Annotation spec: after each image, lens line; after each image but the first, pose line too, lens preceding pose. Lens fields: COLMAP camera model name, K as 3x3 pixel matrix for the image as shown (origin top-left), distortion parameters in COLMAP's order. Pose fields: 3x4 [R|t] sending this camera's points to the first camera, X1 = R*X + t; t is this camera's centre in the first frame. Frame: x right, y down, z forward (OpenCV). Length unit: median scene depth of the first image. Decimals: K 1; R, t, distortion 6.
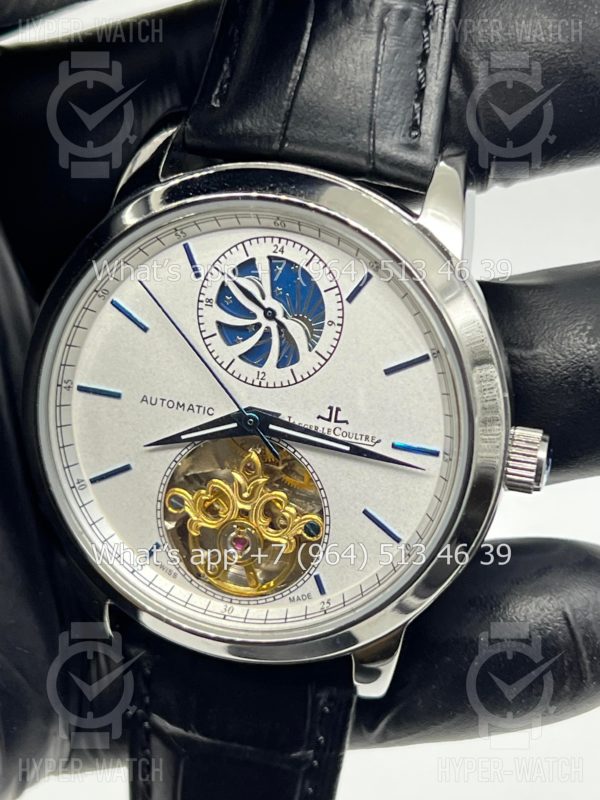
lens RADIAL K [[1910.7, 0, 300.0], [0, 1910.7, 400.0], [0, 0, 1]] dist [0.263589, -0.831167]
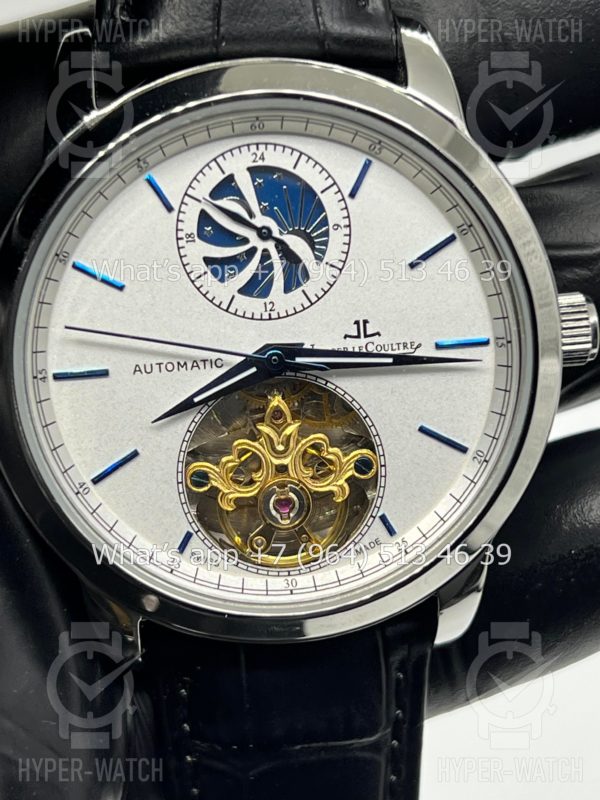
lens RADIAL K [[1910.7, 0, 300.0], [0, 1910.7, 400.0], [0, 0, 1]] dist [0.263589, -0.831167]
pose [[0.927440, -0.239004, 0.287631, -0.266380], [0.253950, 0.967097, -0.015238, 0.044838], [-0.274525, 0.087176, 0.957620, 0.172149]]
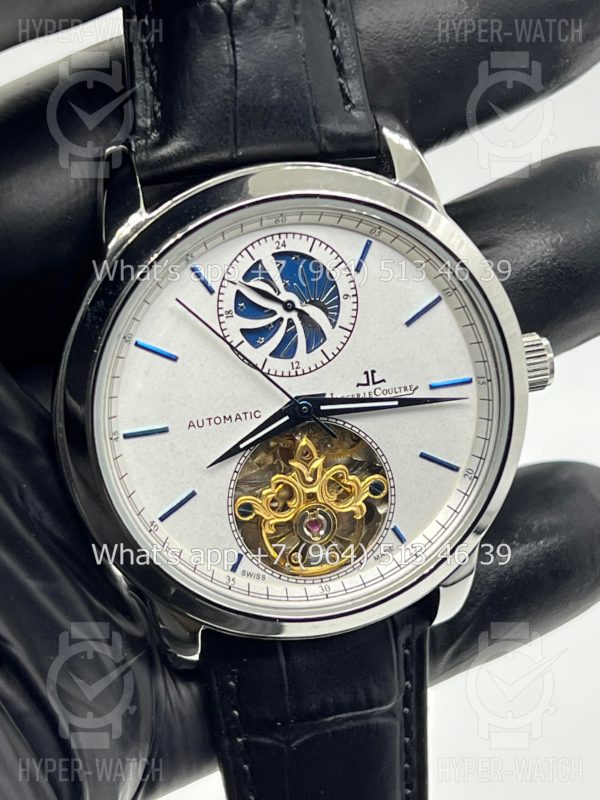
lens RADIAL K [[1910.7, 0, 300.0], [0, 1910.7, 400.0], [0, 0, 1]] dist [0.263589, -0.831167]
pose [[0.863608, -0.315476, 0.393264, -0.438032], [0.316292, 0.946455, 0.064669, -0.061904], [-0.392608, 0.068537, 0.917148, 0.036011]]
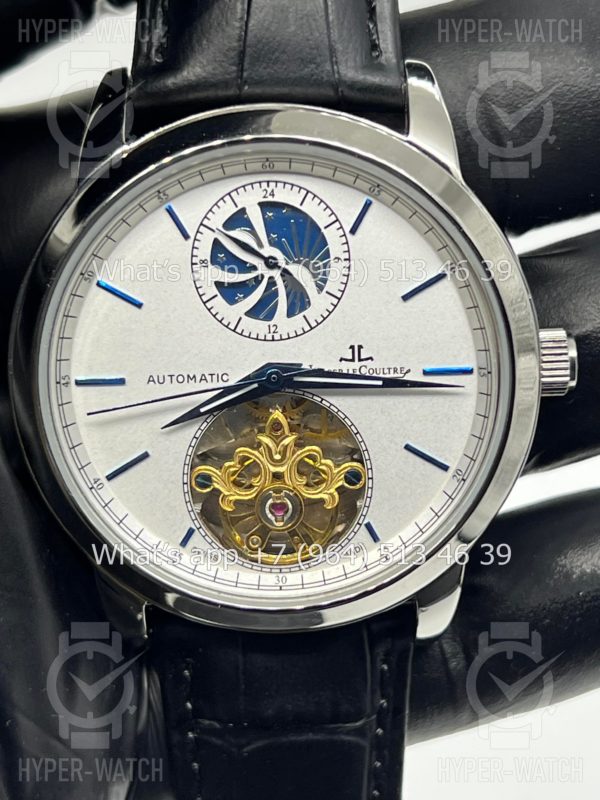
lens RADIAL K [[1910.7, 0, 300.0], [0, 1910.7, 400.0], [0, 0, 1]] dist [0.263589, -0.831167]
pose [[0.958846, -0.194735, 0.206624, -0.210935], [0.201173, 0.979500, -0.010413, 0.034578], [-0.200360, 0.051552, 0.978365, 0.068376]]
